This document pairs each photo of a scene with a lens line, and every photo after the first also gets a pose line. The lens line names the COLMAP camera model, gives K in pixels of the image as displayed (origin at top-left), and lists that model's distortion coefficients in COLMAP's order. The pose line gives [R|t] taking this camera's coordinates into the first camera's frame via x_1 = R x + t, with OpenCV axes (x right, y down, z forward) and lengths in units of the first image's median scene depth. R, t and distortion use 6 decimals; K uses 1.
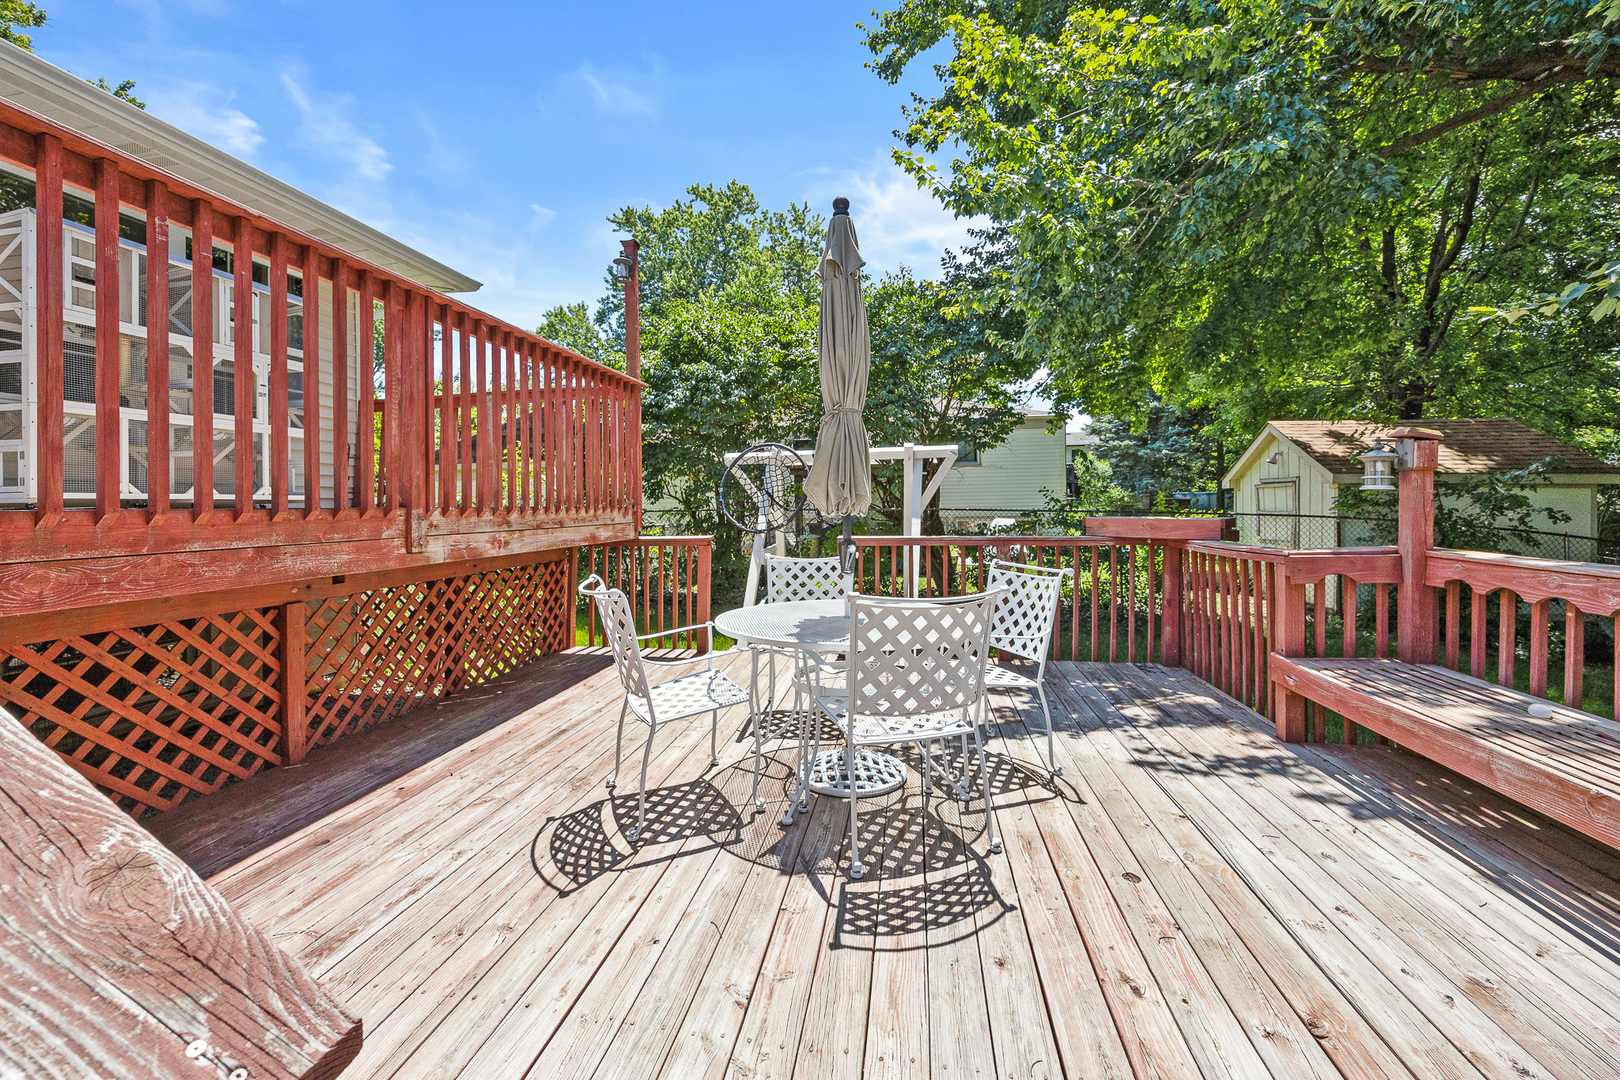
lens RADIAL K [[669.2, 0, 787.8], [0, 669.2, 501.0], [0, 0, 1]] dist [-0.001395, -0.000551]
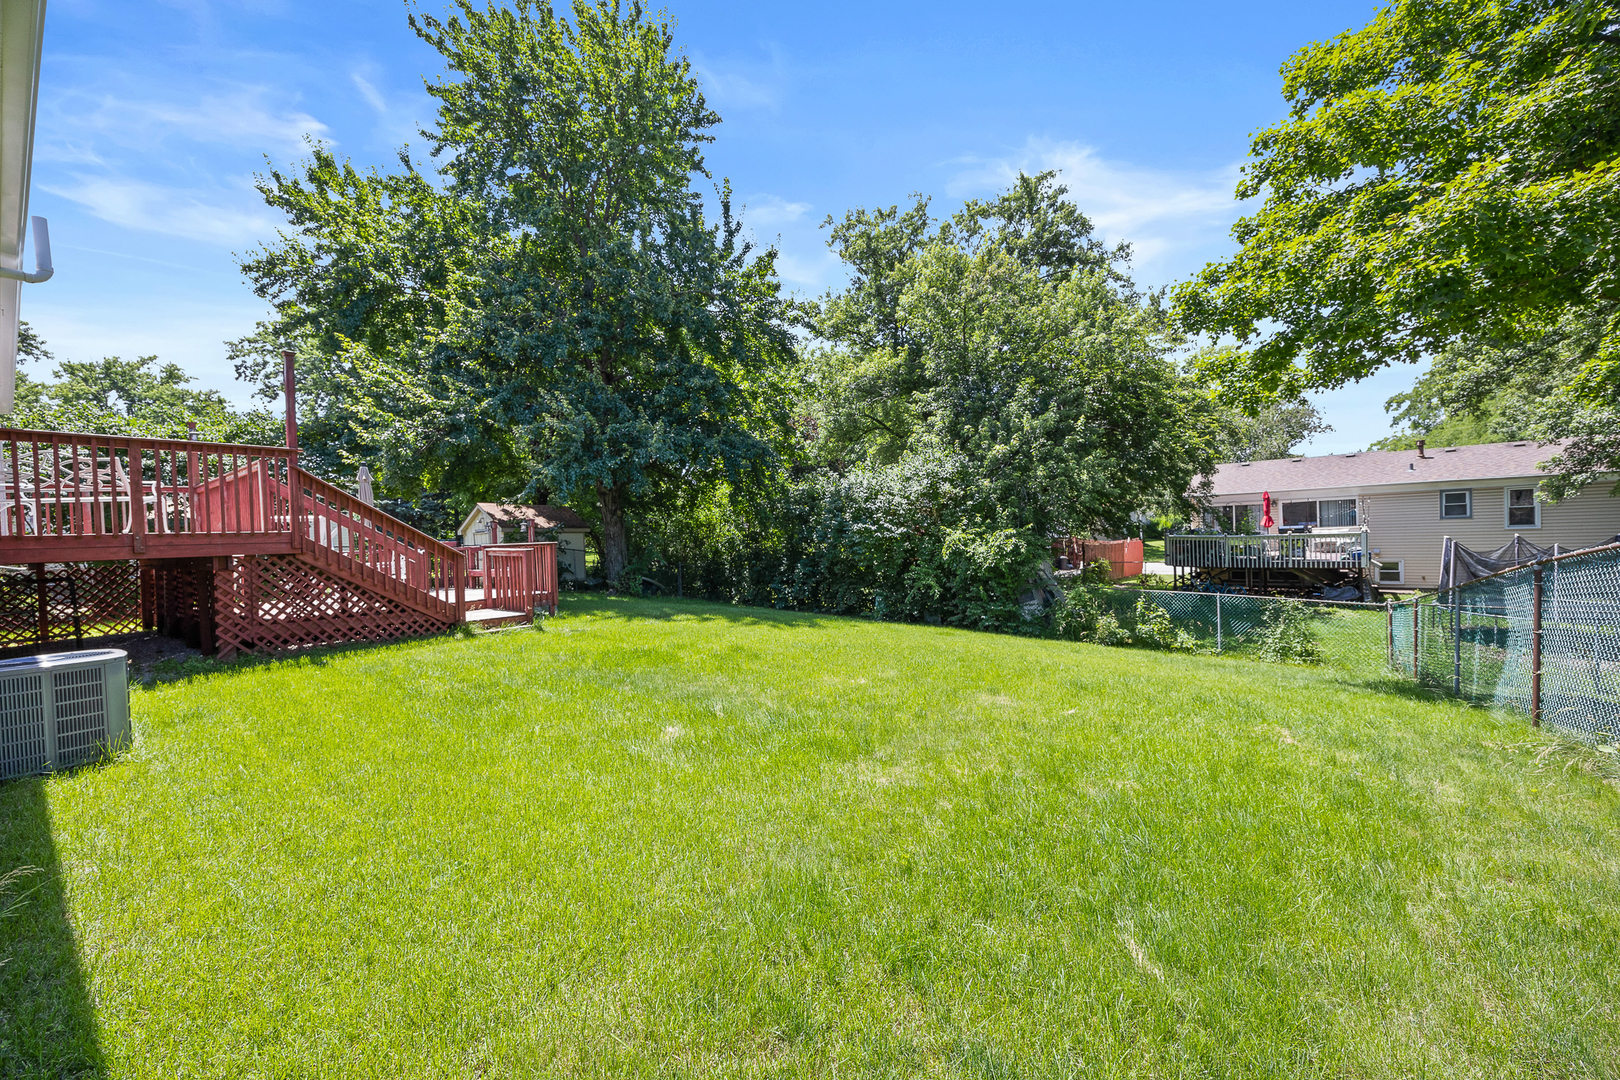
lens RADIAL K [[616.0, 0, 807.7], [0, 616.0, 537.7], [0, 0, 1]] dist [-0.001674, -0.000098]
pose [[0.461009, -0.015540, 0.887259, -0.562473], [0.033197, 0.999449, 0.000257, 0.025879], [-0.886774, 0.029336, 0.461271, -0.872653]]
